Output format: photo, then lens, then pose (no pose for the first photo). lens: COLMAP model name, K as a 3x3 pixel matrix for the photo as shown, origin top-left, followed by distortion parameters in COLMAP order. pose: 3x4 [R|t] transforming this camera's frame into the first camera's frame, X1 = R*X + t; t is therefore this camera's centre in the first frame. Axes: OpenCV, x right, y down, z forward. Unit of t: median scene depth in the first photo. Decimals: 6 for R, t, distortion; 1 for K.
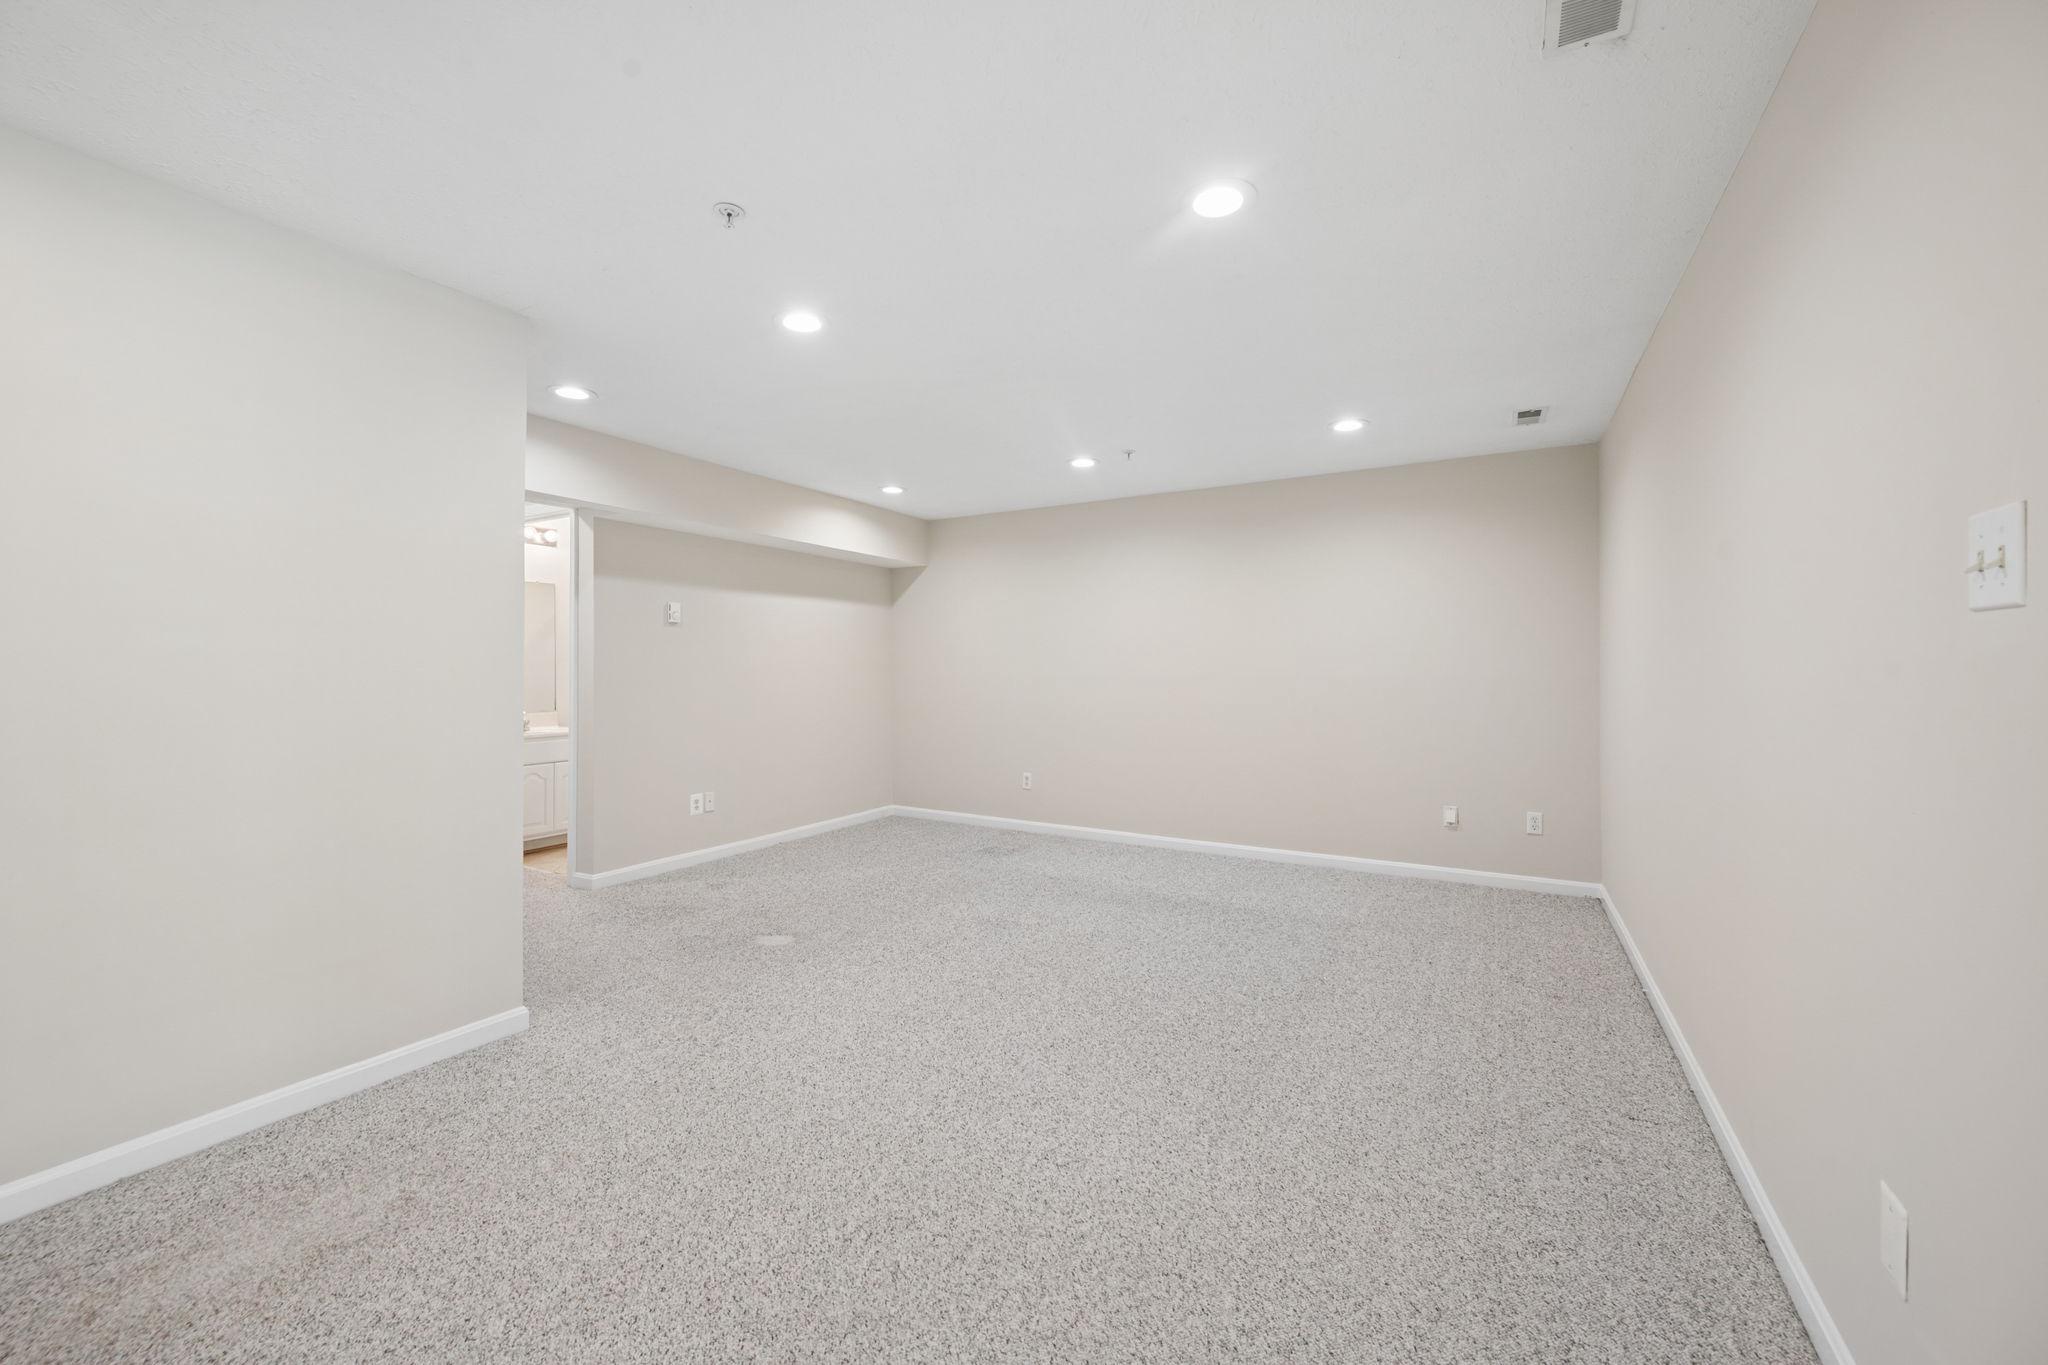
lens RADIAL K [[805.9, 0, 1023.6], [0, 805.9, 677.7], [0, 0, 1]] dist [-0.003350, -0.000026]
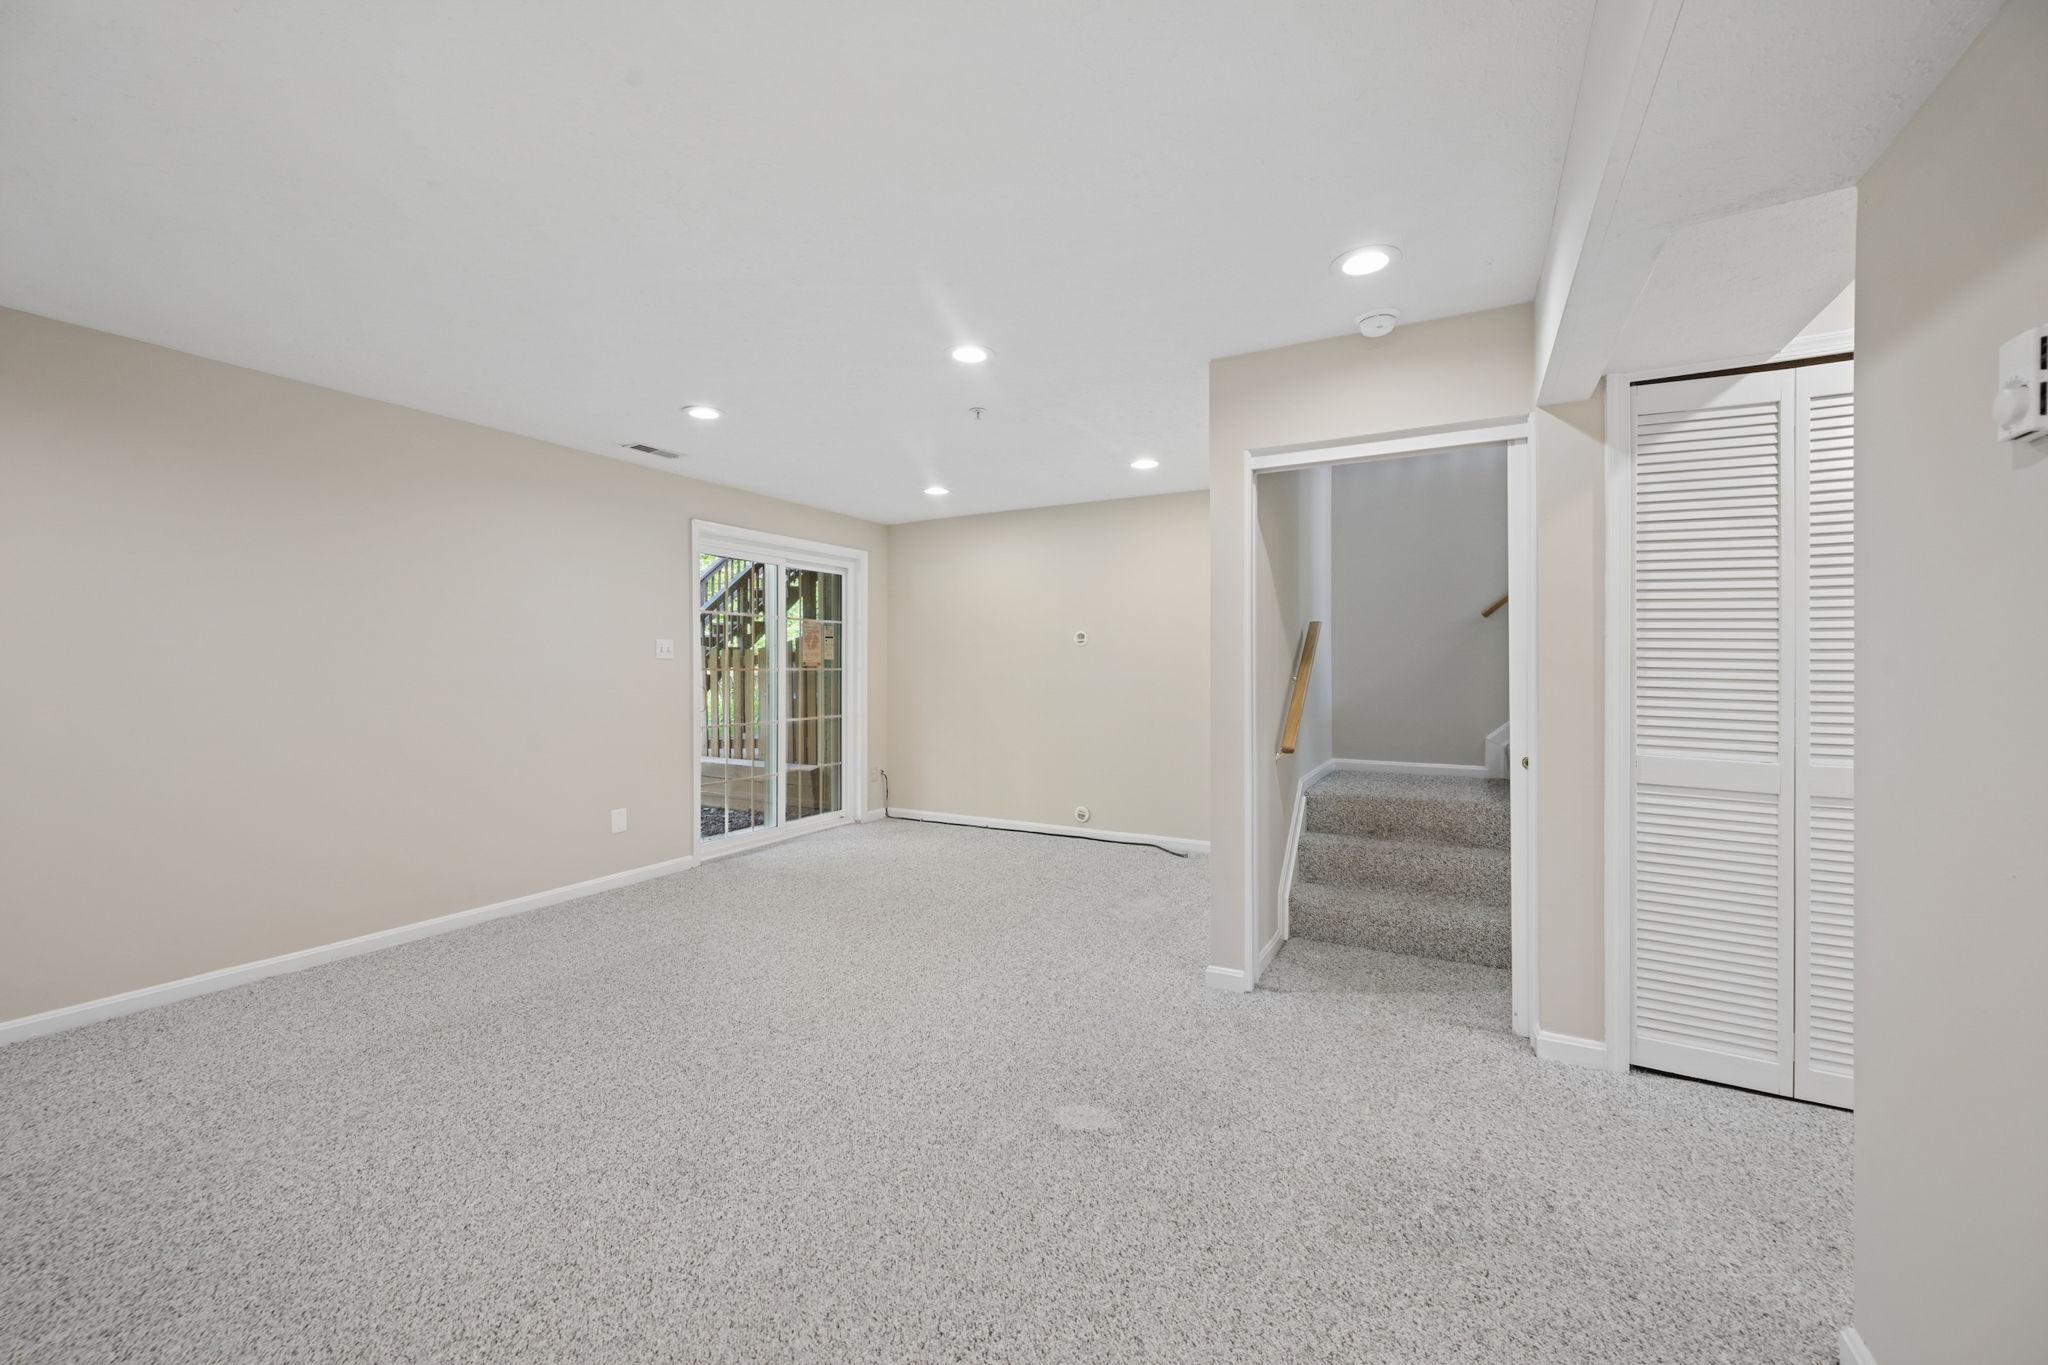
lens RADIAL K [[805.9, 0, 1024.1], [0, 805.9, 672.3], [0, 0, 1]] dist [-0.003350, -0.000026]
pose [[-0.999789, 0.001696, -0.020461, -0.293882], [0.001407, 0.999899, 0.014162, -0.022256], [0.020482, 0.014130, -0.999690, 1.869442]]
